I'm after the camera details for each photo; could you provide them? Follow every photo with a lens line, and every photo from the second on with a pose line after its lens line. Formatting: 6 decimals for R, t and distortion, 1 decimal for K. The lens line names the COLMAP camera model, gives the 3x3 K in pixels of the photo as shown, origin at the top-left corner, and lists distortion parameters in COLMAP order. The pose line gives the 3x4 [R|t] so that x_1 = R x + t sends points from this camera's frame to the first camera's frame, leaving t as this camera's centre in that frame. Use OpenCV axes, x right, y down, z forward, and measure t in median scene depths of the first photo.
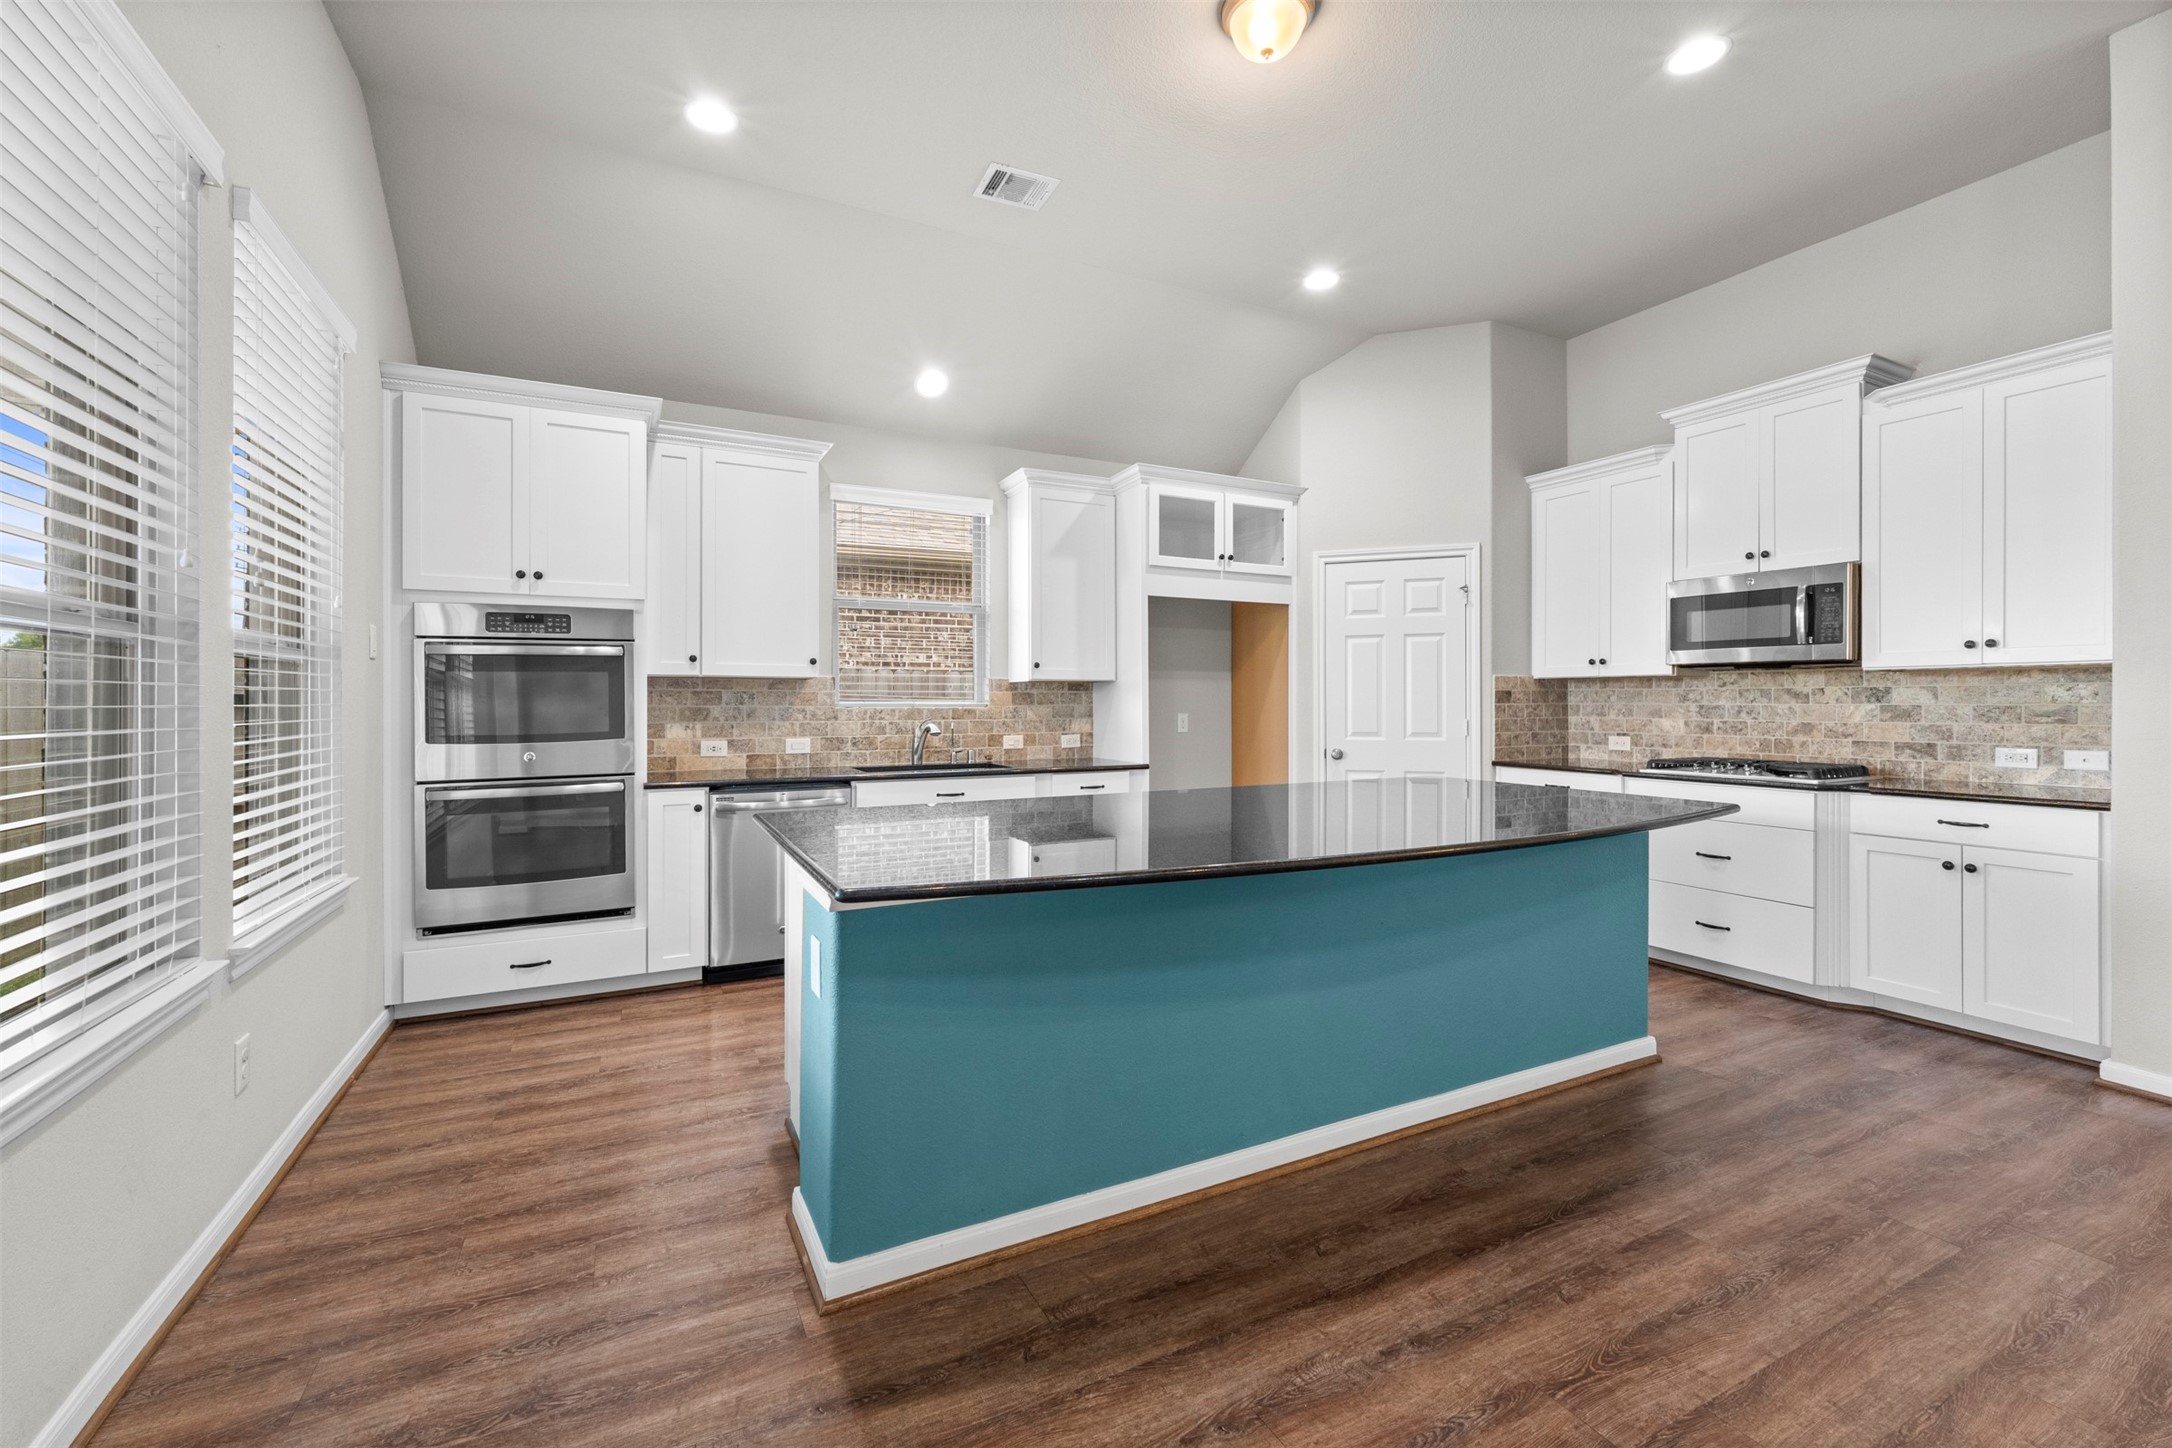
lens RADIAL K [[900.9, 0, 1091.0], [0, 900.9, 689.3], [0, 0, 1]] dist [0.000558, -0.000472]
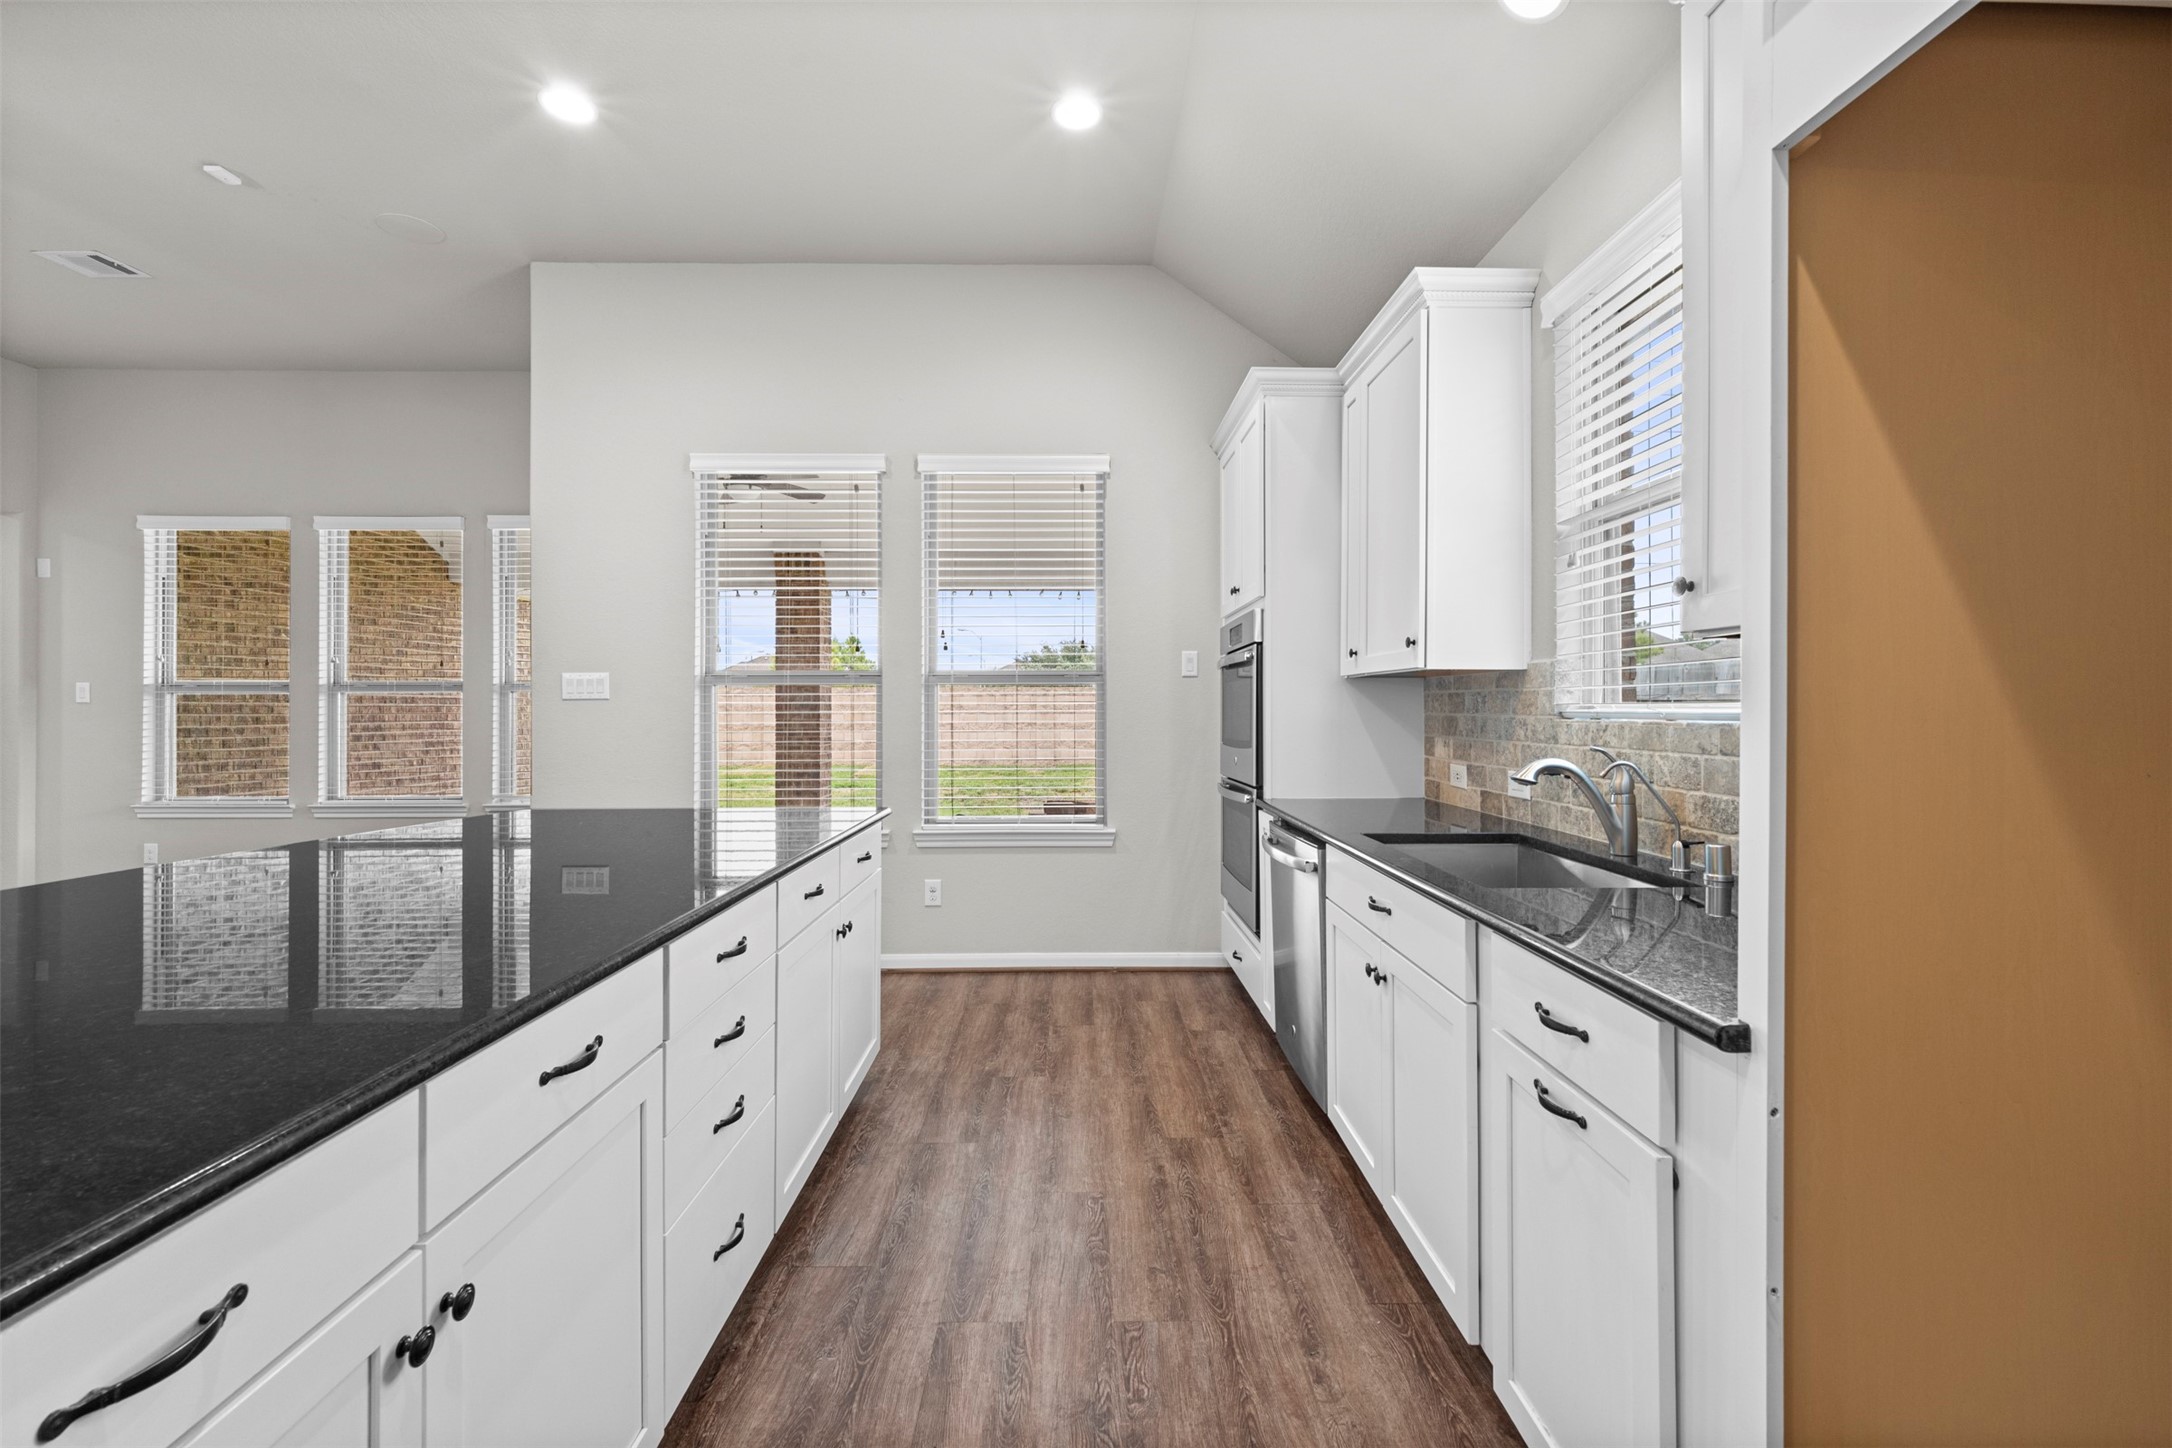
lens RADIAL K [[903.0, 0, 1077.8], [0, 903.0, 703.7], [0, 0, 1]] dist [0.012022, -0.000232]
pose [[-0.446310, -0.003674, -0.894871, 0.323960], [0.016086, 0.999797, -0.012128, 0.014154], [0.894734, -0.019808, -0.446160, 1.022629]]
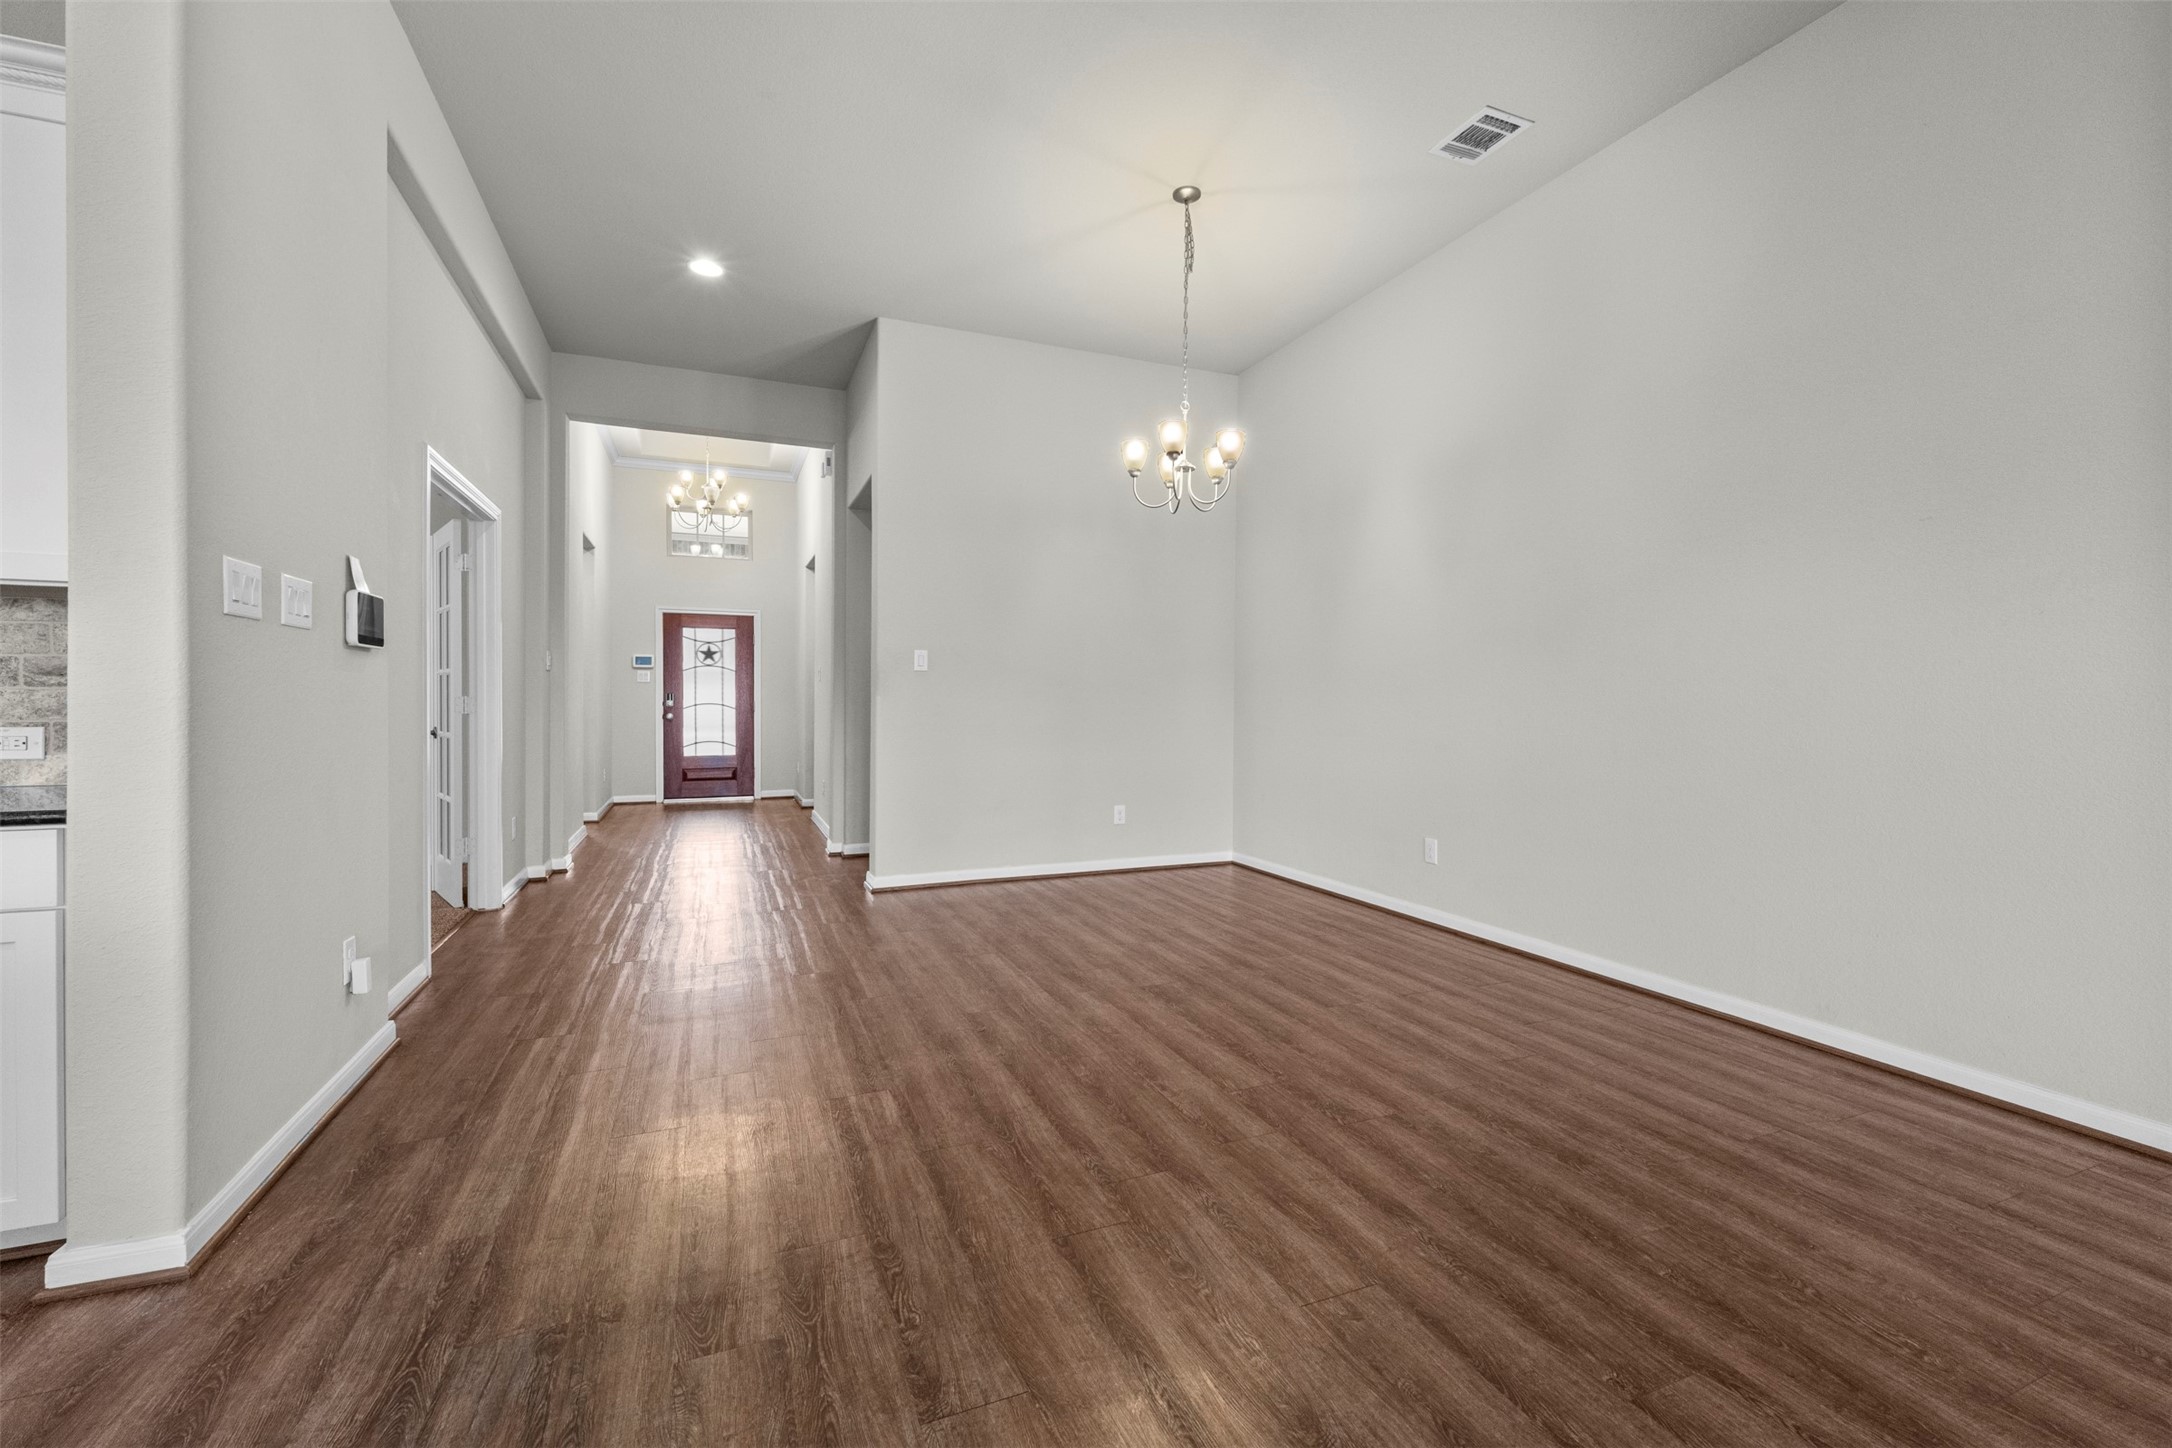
lens RADIAL K [[887.8, 0, 1077.2], [0, 887.8, 711.5], [0, 0, 1]] dist [0.020726, -0.013318]
pose [[0.070712, -0.011069, 0.997435, 0.368558], [-0.018376, 0.999754, 0.012398, 0.026012], [-0.997328, -0.019206, 0.070491, 0.179466]]
